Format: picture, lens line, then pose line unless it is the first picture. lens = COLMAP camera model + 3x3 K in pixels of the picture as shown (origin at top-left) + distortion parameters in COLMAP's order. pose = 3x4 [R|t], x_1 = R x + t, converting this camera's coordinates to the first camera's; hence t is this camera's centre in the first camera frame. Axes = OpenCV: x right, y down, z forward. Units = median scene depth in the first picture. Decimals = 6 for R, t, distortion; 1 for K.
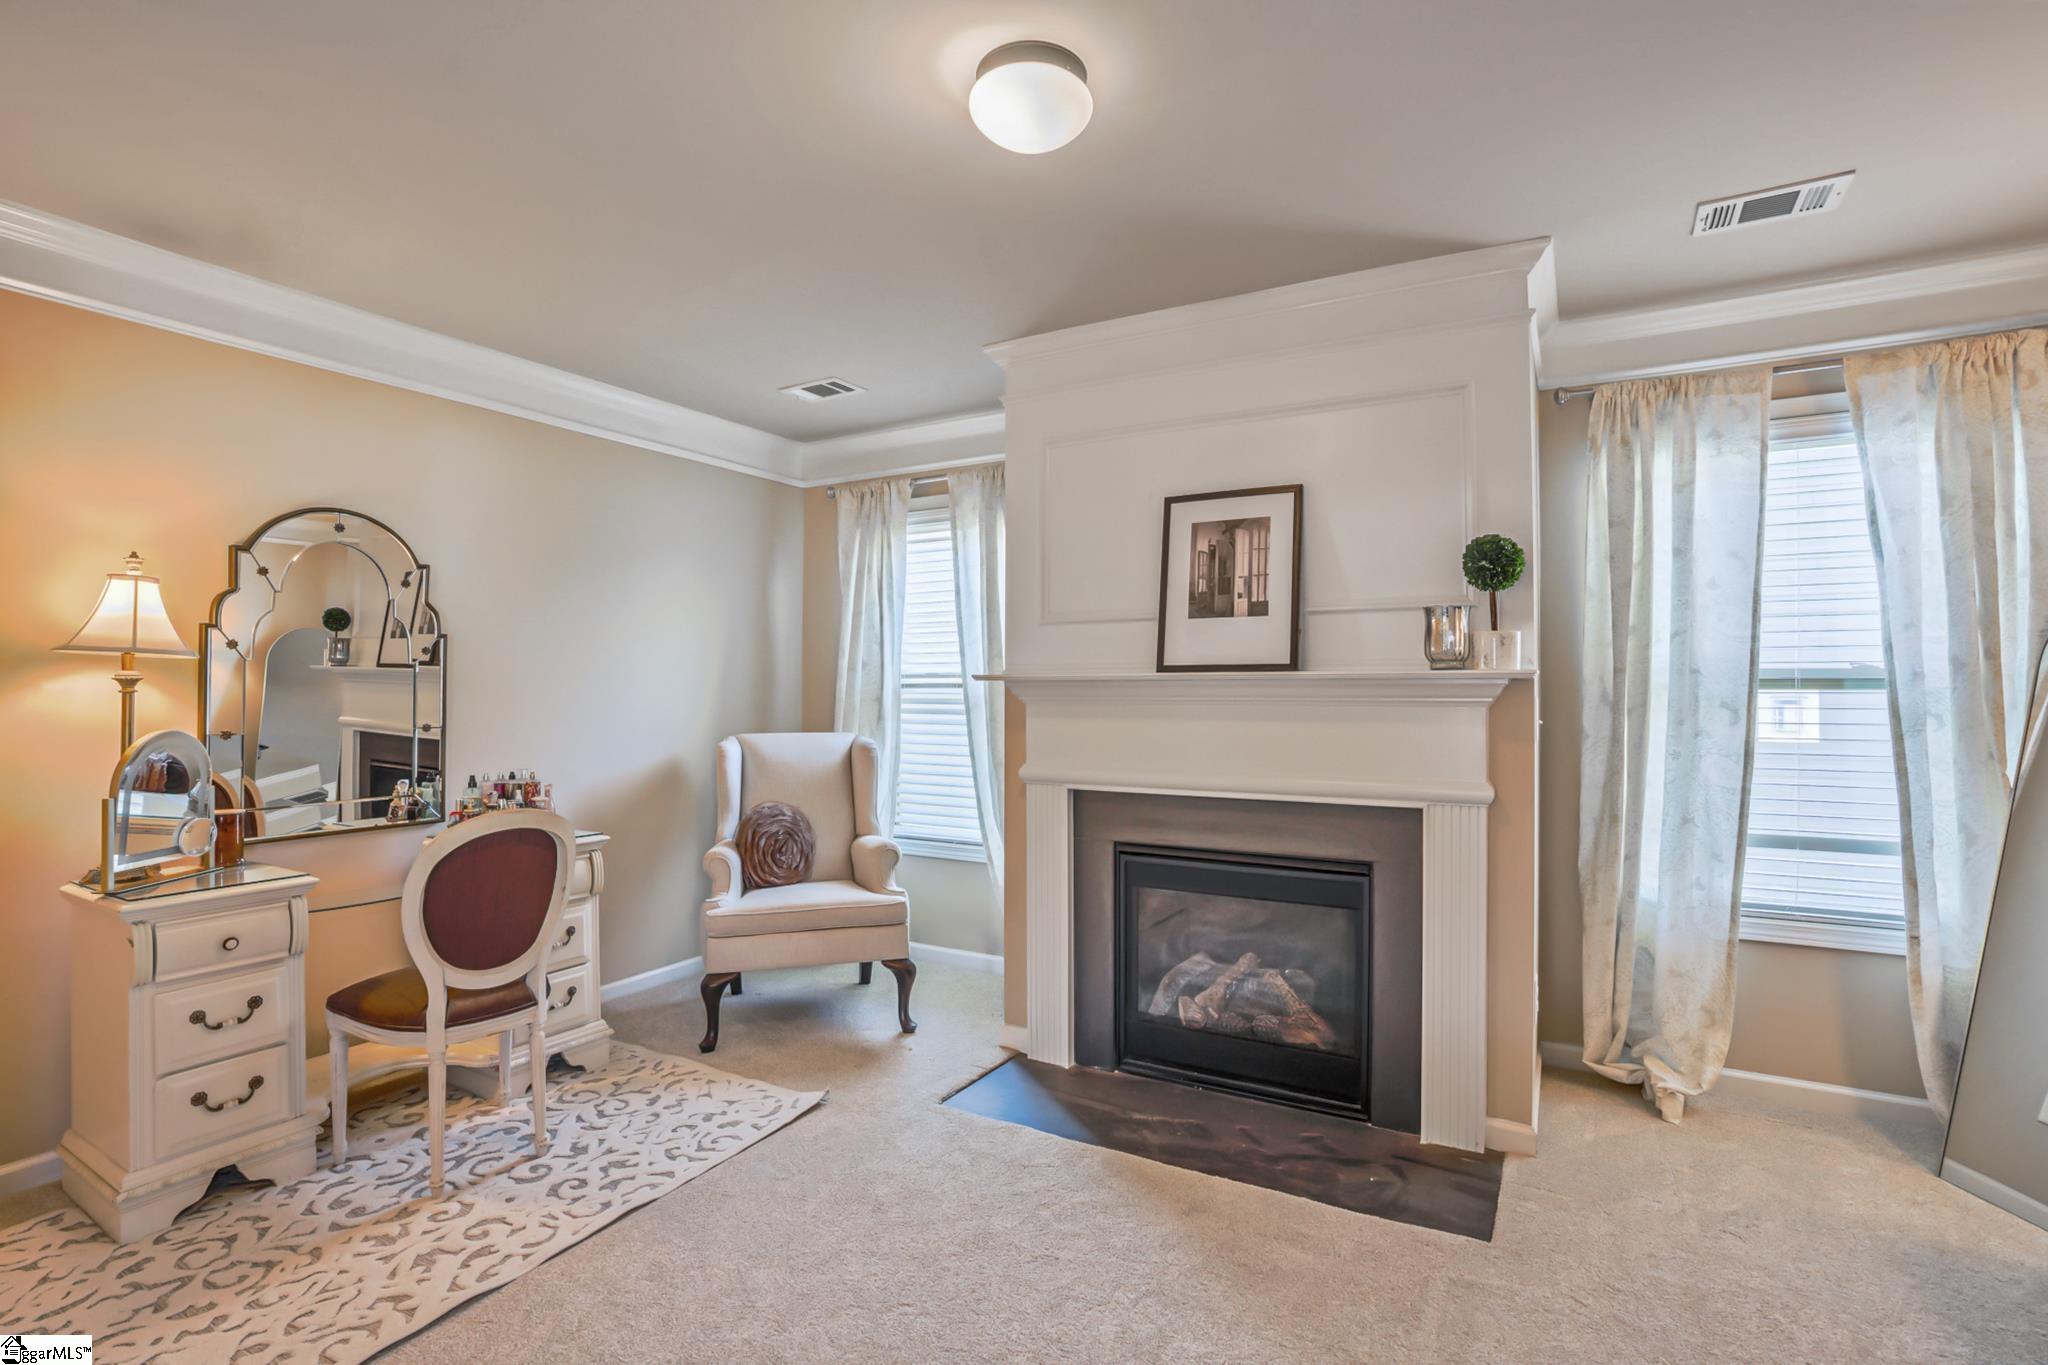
lens RADIAL K [[974.0, 0, 1024.0], [0, 974.0, 682.5], [0, 0, 1]] dist [-0.036834, 0.000515]
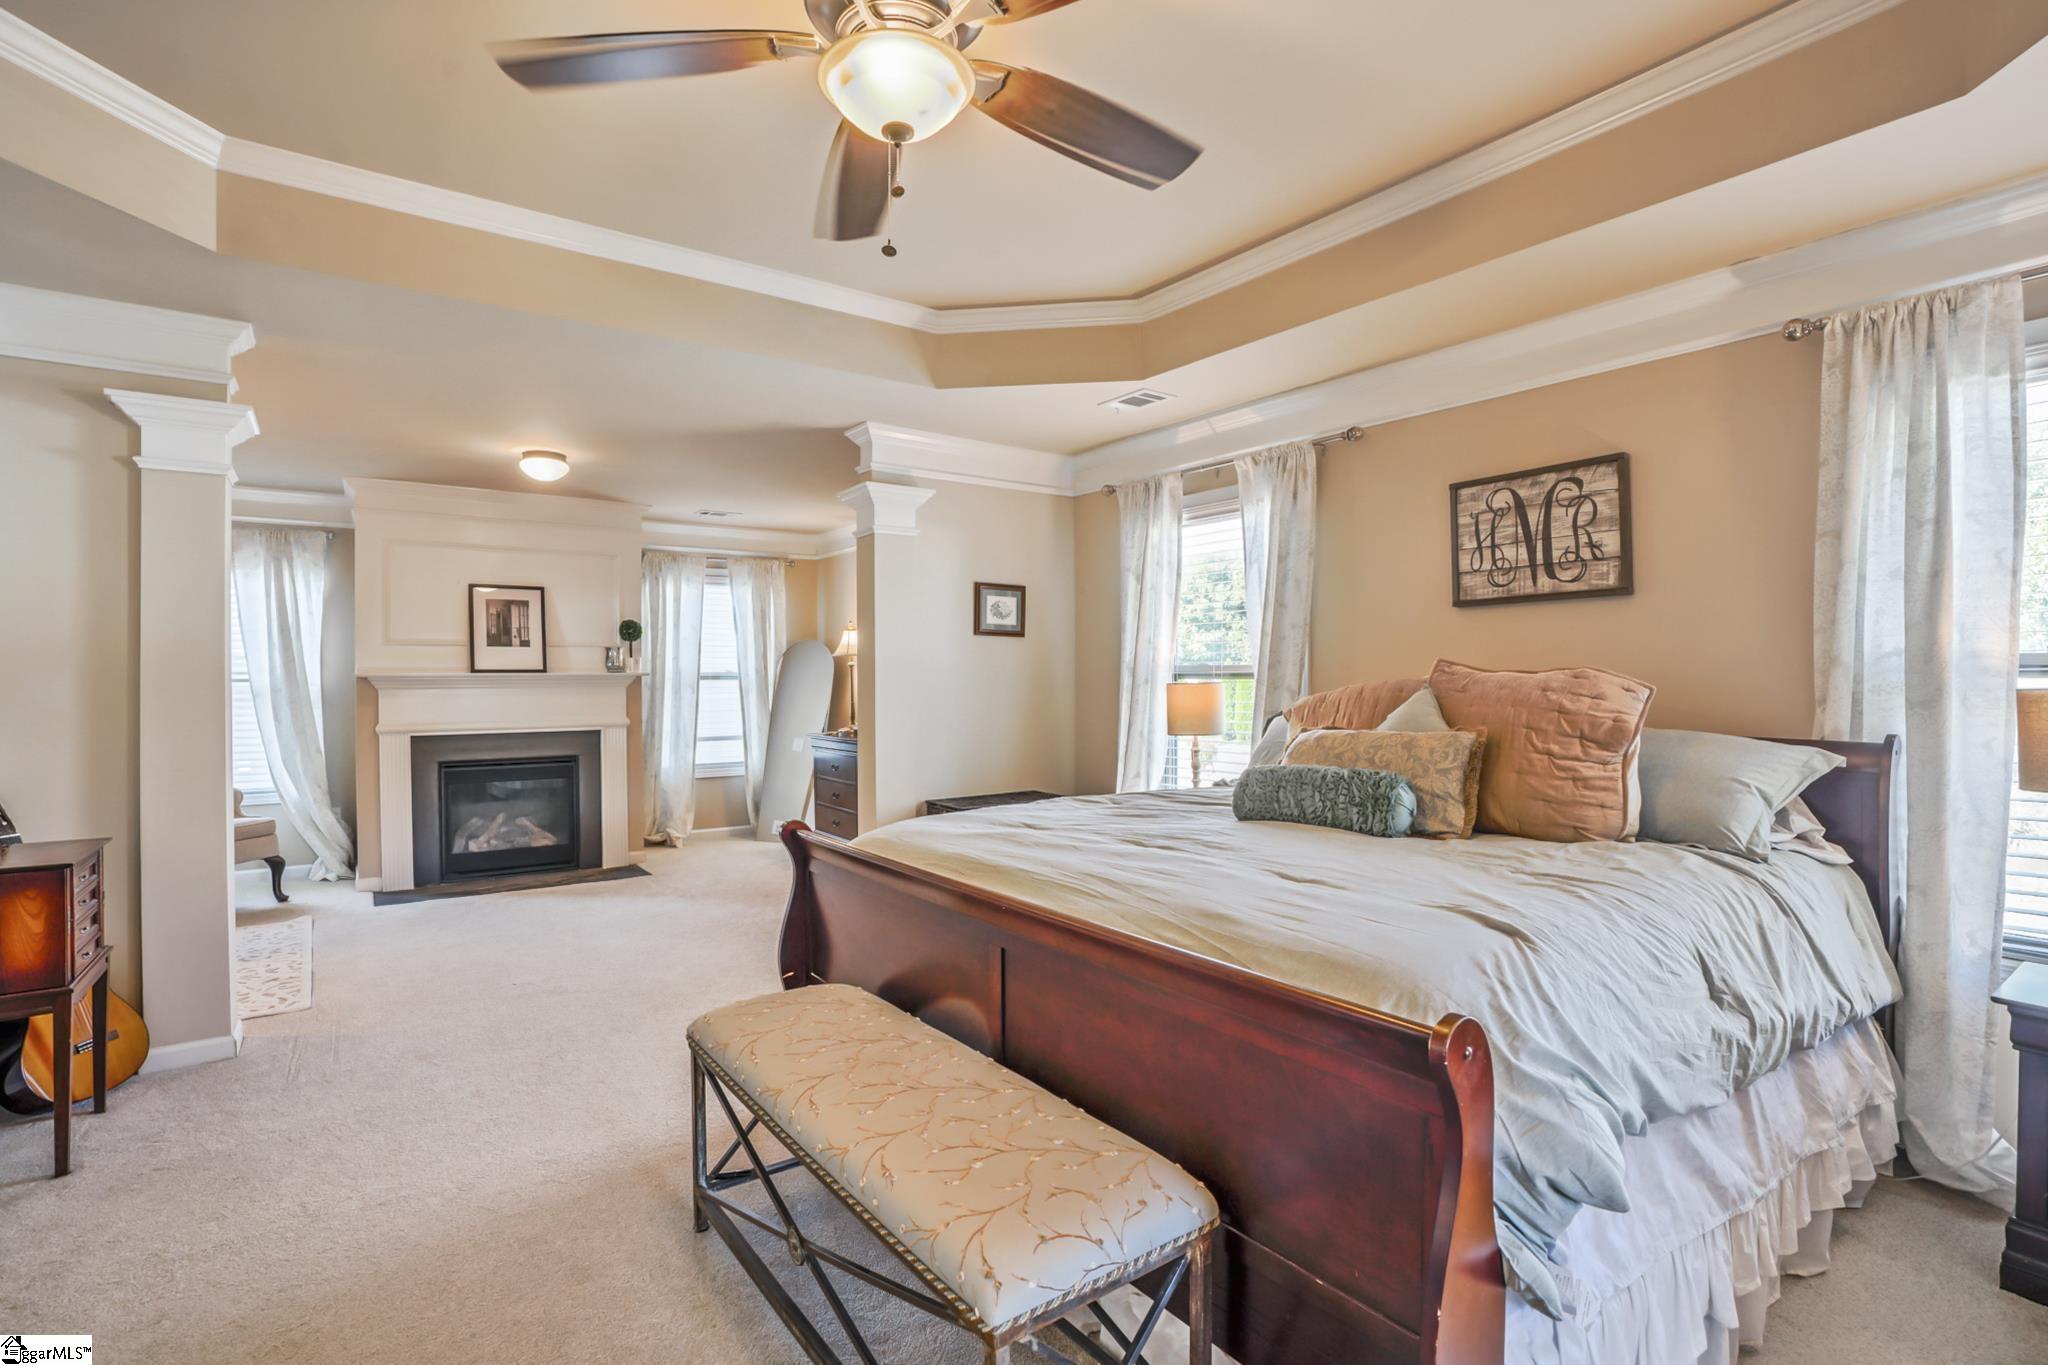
lens RADIAL K [[974.0, 0, 1024.0], [0, 974.0, 682.5], [0, 0, 1]] dist [-0.036834, 0.000515]
pose [[0.426229, -0.006320, 0.904593, -1.218240], [-0.000323, 0.999974, 0.007138, -0.005374], [-0.904615, -0.003334, 0.426216, -0.905520]]
